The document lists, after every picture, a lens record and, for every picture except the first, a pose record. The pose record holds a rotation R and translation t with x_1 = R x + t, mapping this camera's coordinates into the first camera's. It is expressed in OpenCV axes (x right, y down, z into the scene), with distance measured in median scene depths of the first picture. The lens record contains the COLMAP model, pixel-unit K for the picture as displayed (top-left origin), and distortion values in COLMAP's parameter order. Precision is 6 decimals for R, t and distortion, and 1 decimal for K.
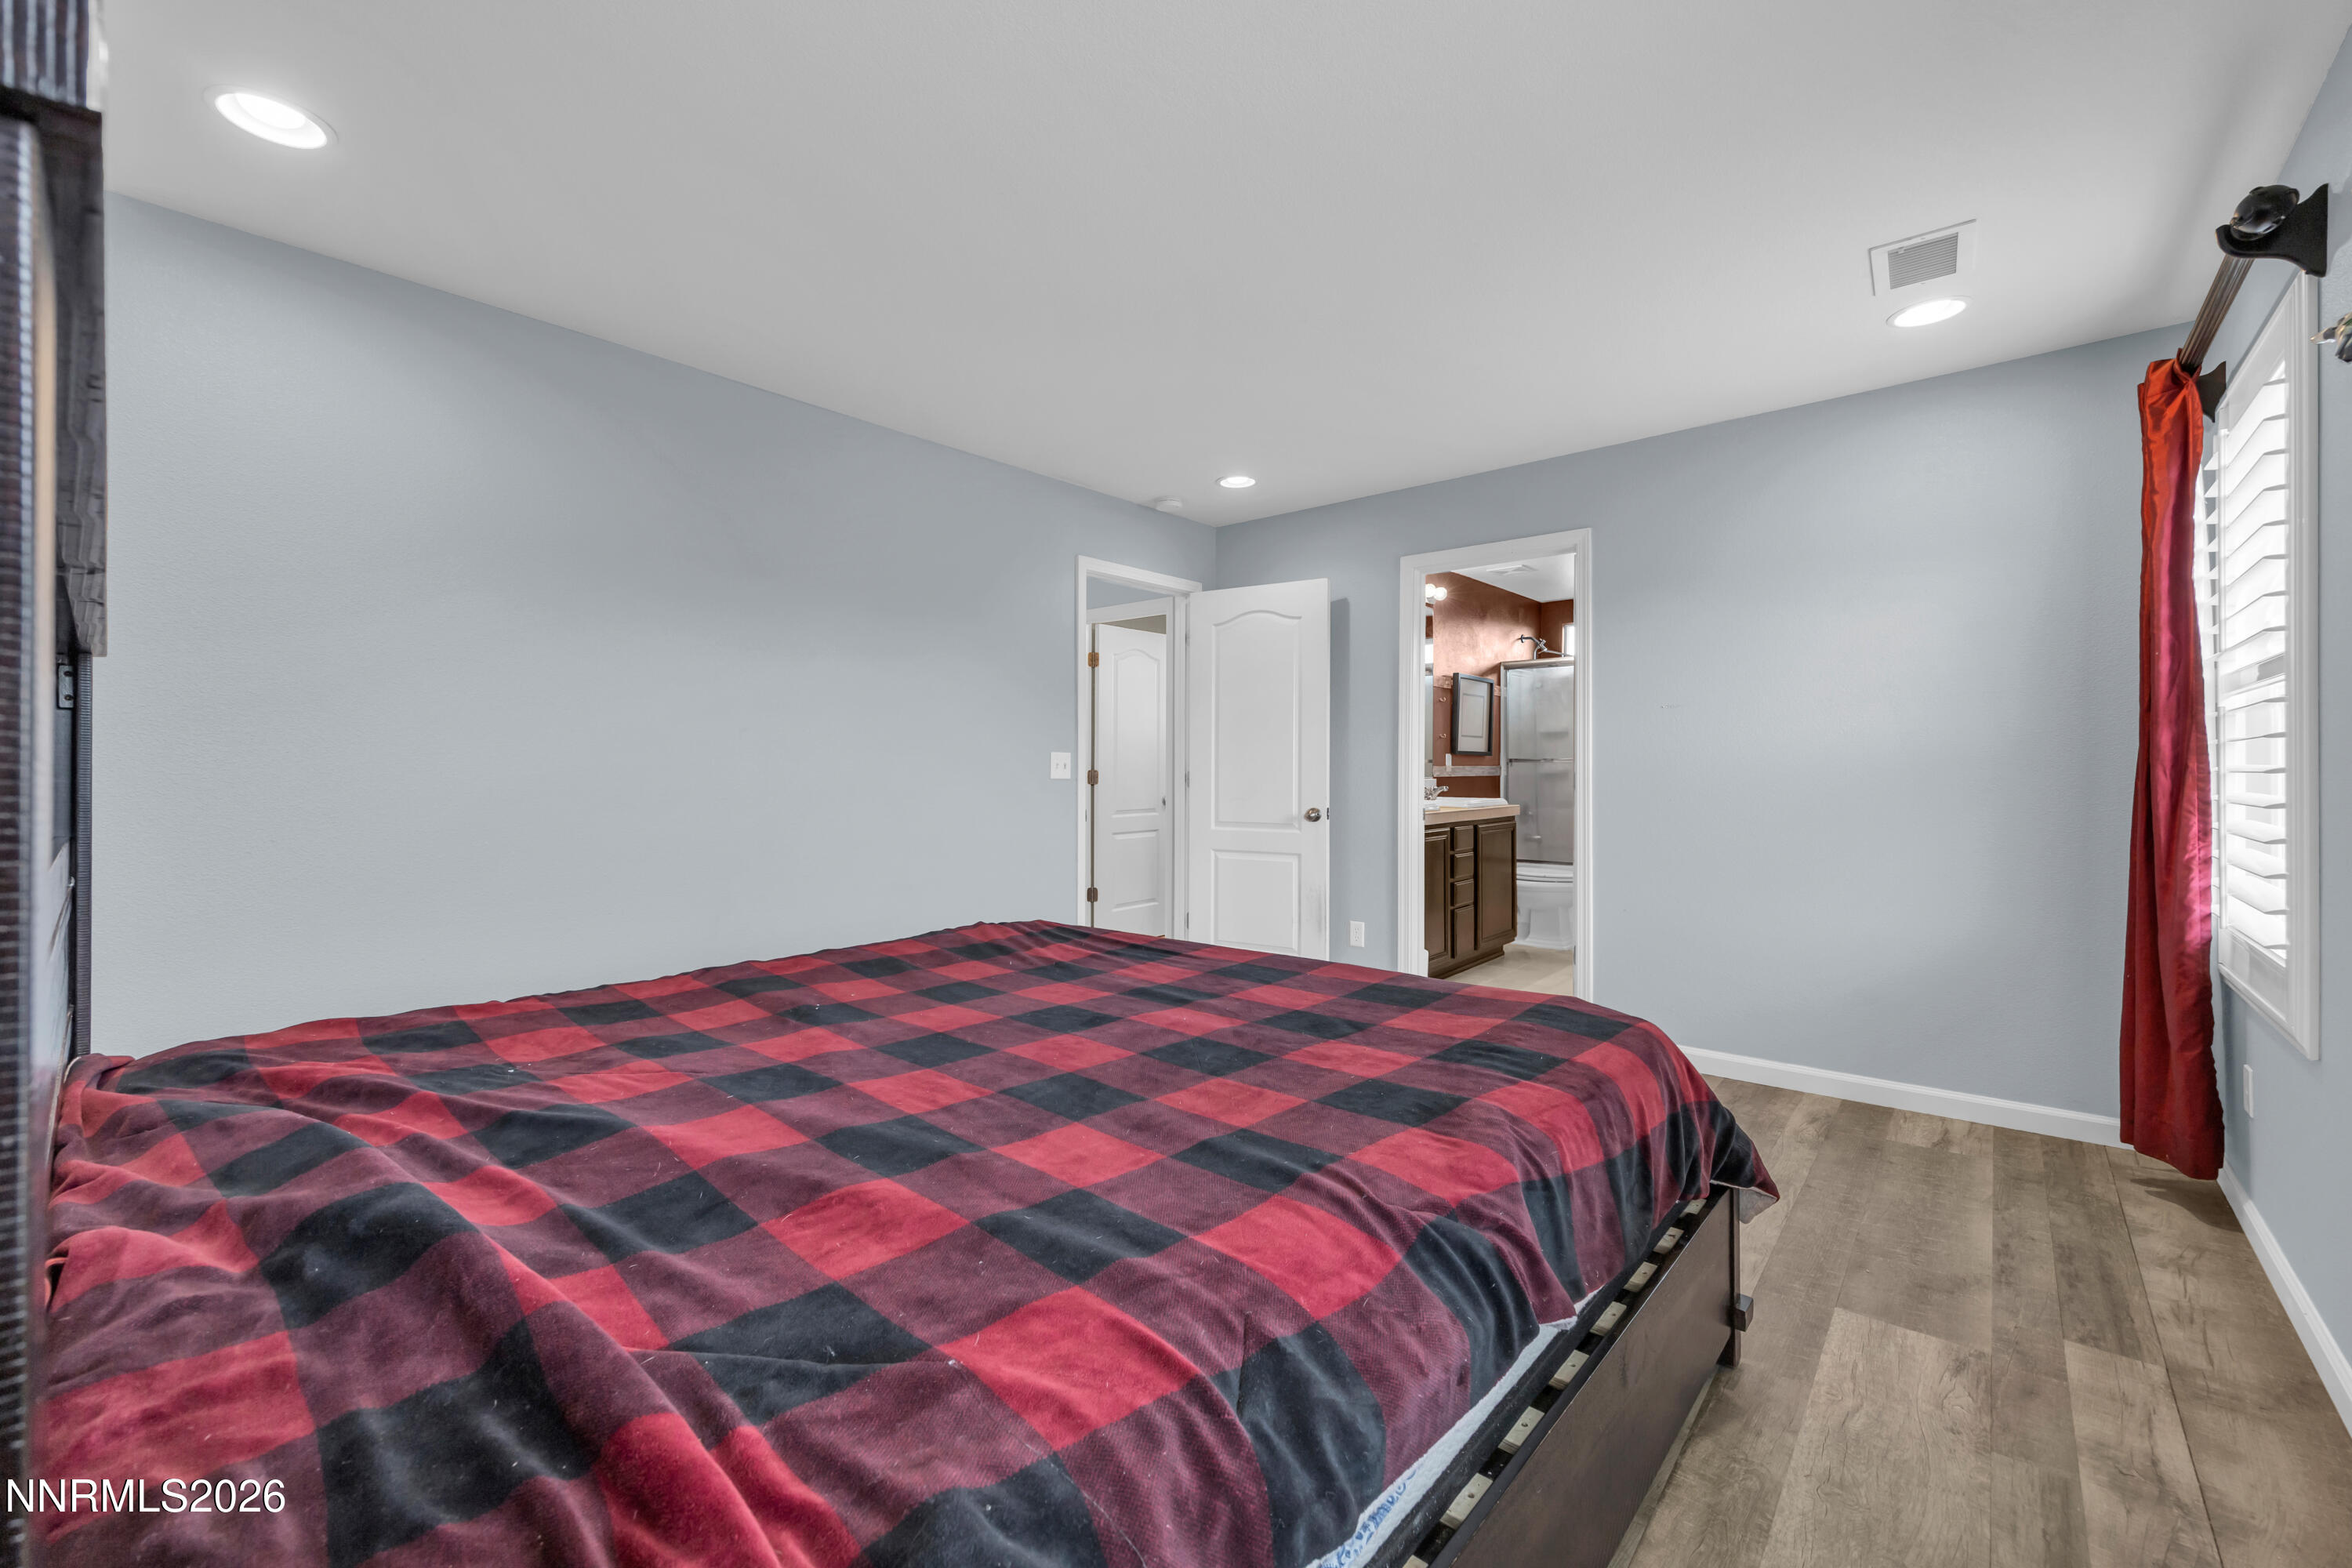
lens RADIAL K [[940.3, 0, 1173.4], [0, 940.3, 774.1], [0, 0, 1]] dist [0.000966, 0.000085]
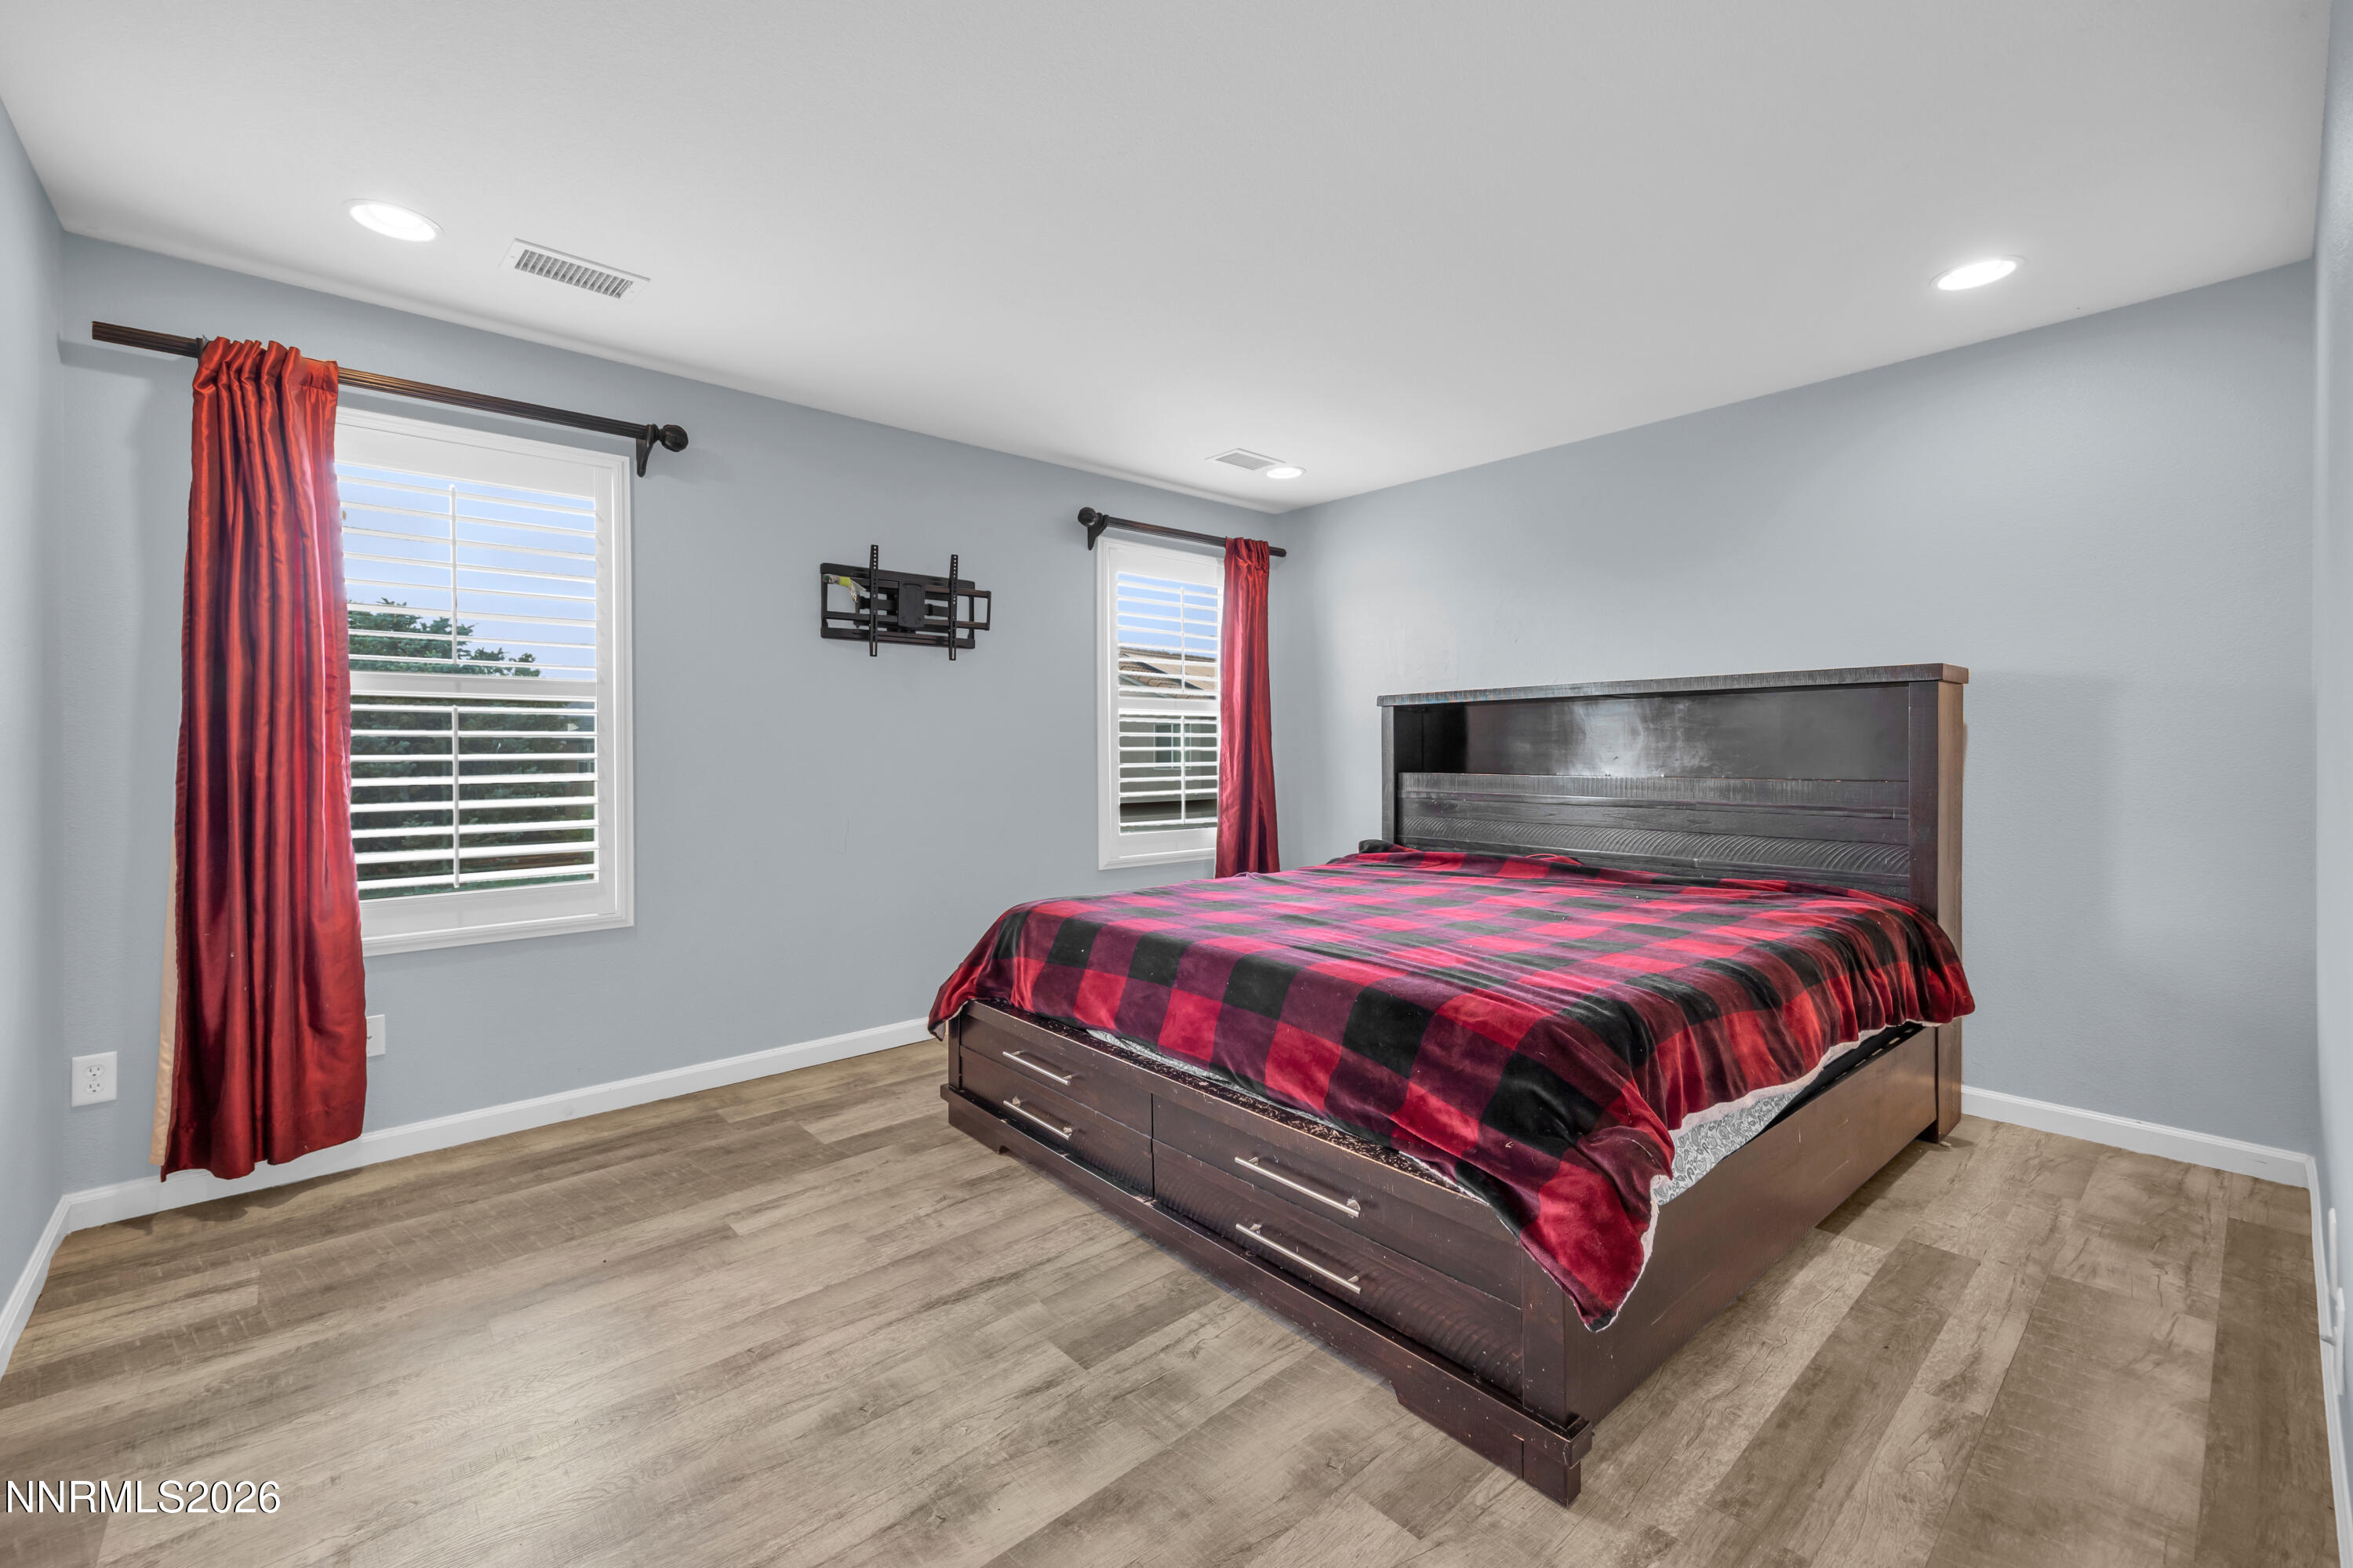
lens RADIAL K [[940.7, 0, 1174.3], [0, 940.7, 765.1], [0, 0, 1]] dist [0.000966, 0.000085]
pose [[-0.990983, -0.000533, 0.133987, -0.002058], [0.002354, 0.999769, 0.021386, -0.025312], [-0.133967, 0.021508, -0.990752, 2.048802]]
